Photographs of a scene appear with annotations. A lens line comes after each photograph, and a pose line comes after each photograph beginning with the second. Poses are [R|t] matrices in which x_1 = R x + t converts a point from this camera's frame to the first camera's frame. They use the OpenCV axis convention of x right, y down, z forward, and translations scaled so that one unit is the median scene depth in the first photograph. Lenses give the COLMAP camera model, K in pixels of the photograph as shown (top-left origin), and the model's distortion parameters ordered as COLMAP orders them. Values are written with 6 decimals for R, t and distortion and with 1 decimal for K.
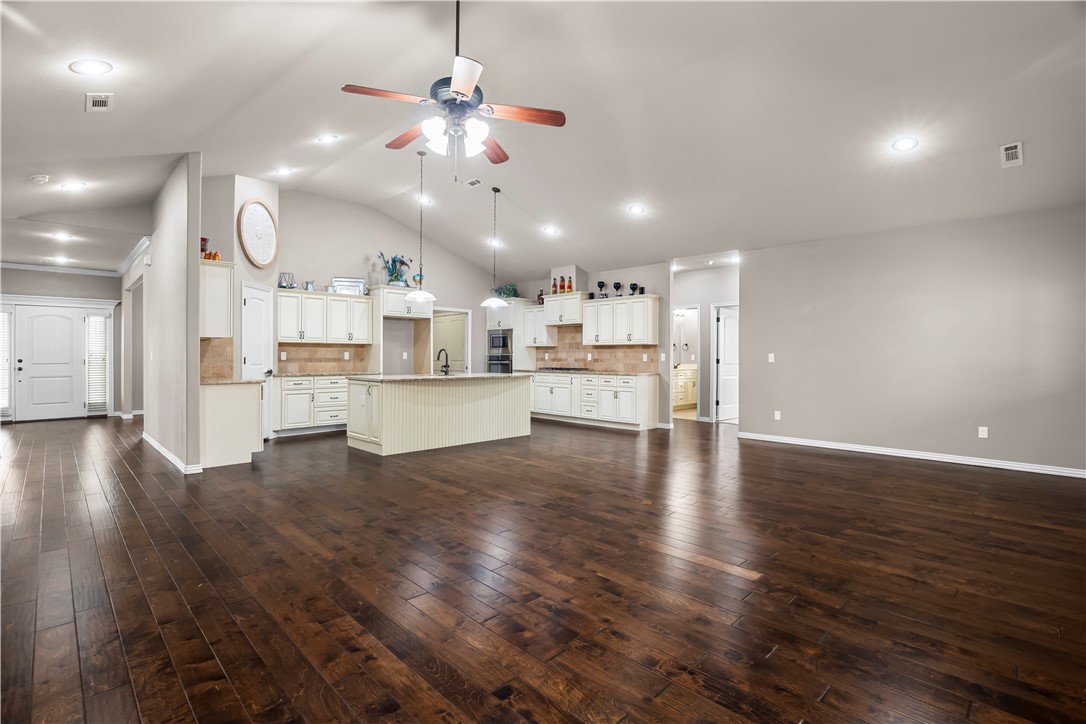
lens RADIAL K [[507.9, 0, 543.0], [0, 507.9, 362.0], [0, 0, 1]] dist [-0.000344, 0.000412]
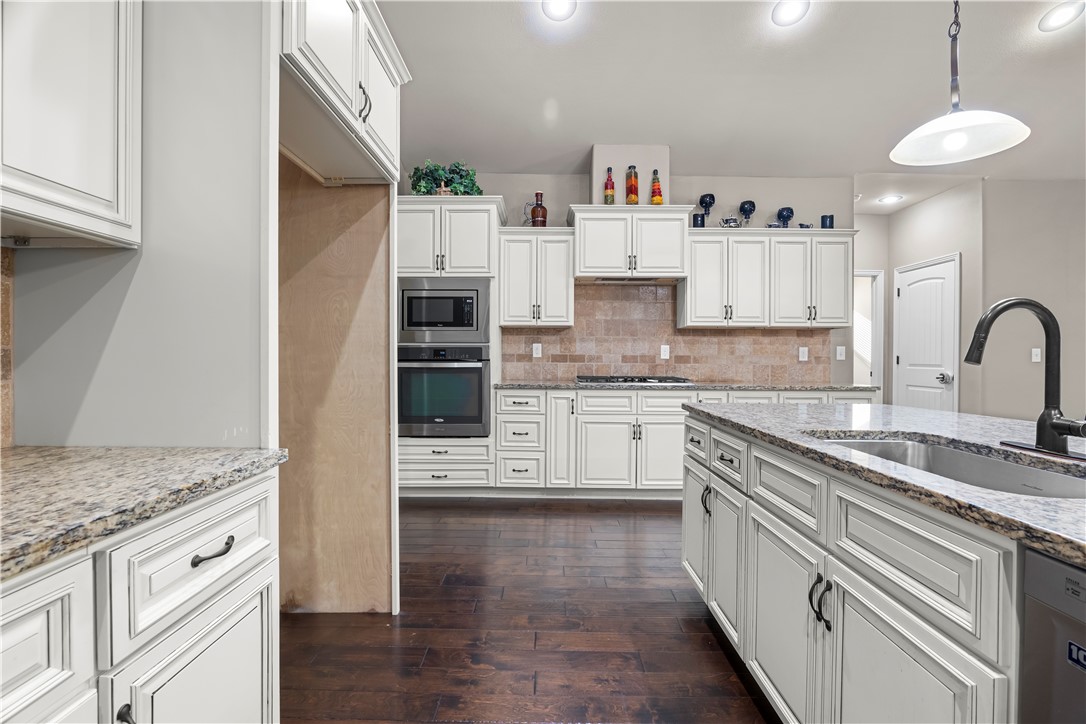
lens RADIAL K [[508.6, 0, 540.1], [0, 508.6, 364.4], [0, 0, 1]] dist [-0.014133, 0.001096]
pose [[0.711145, -0.010184, 0.702972, -0.337997], [0.004167, 0.999939, 0.010270, -0.004030], [-0.703033, -0.004374, 0.711144, 0.778069]]
